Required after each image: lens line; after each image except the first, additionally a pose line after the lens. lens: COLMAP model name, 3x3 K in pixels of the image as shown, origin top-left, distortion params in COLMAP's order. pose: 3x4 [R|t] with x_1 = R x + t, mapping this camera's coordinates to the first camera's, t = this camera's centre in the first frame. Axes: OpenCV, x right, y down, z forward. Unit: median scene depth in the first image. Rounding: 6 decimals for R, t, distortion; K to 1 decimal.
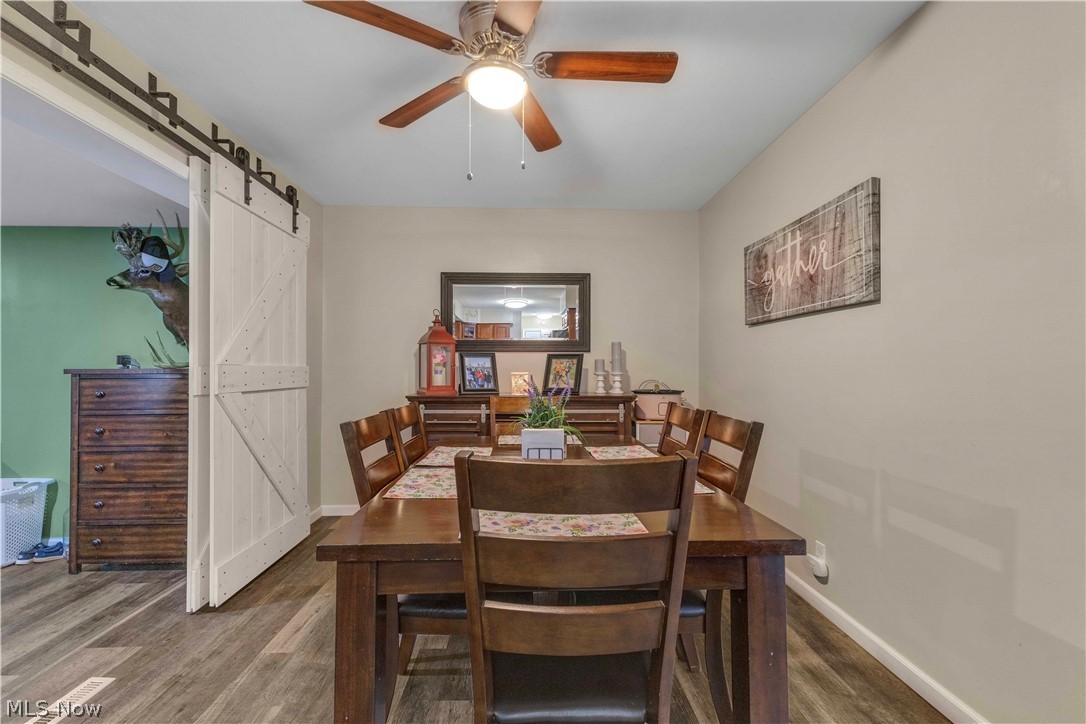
lens RADIAL K [[473.0, 0, 551.1], [0, 473.0, 366.1], [0, 0, 1]] dist [0.020301, 0.000052]
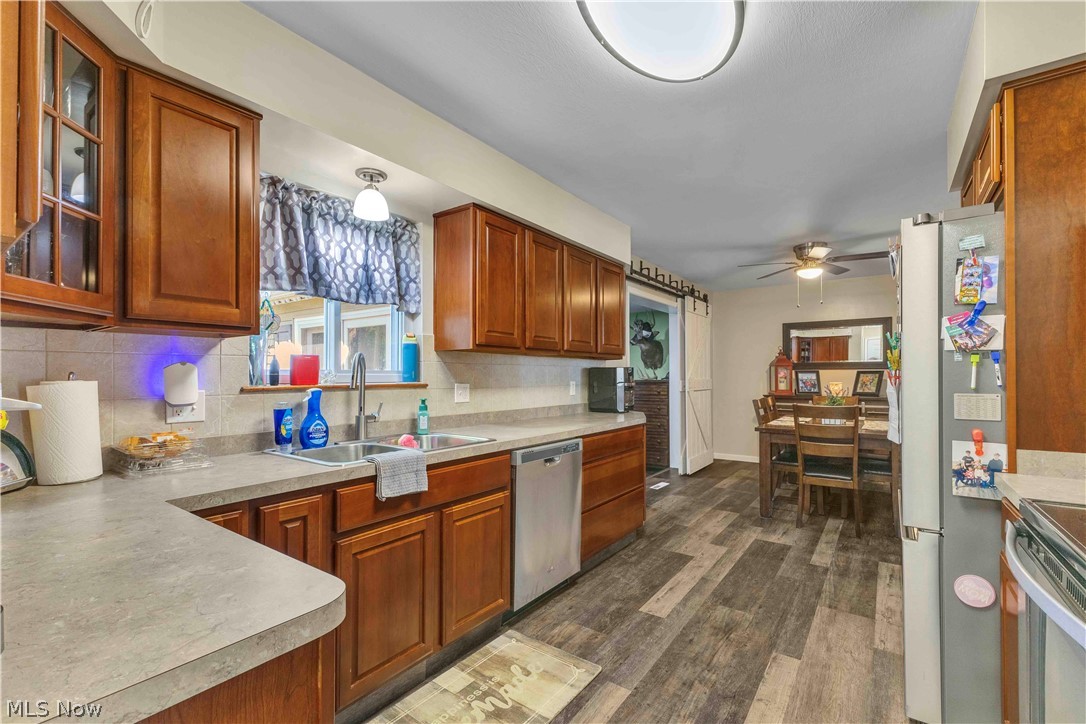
lens RADIAL K [[475.0, 0, 539.4], [0, 475.0, 370.6], [0, 0, 1]] dist [0.000003, 0.000007]
pose [[0.771280, -0.010278, -0.636413, 0.192251], [0.007983, 0.999947, -0.006473, -0.025666], [0.636446, -0.000088, 0.771321, -0.943646]]
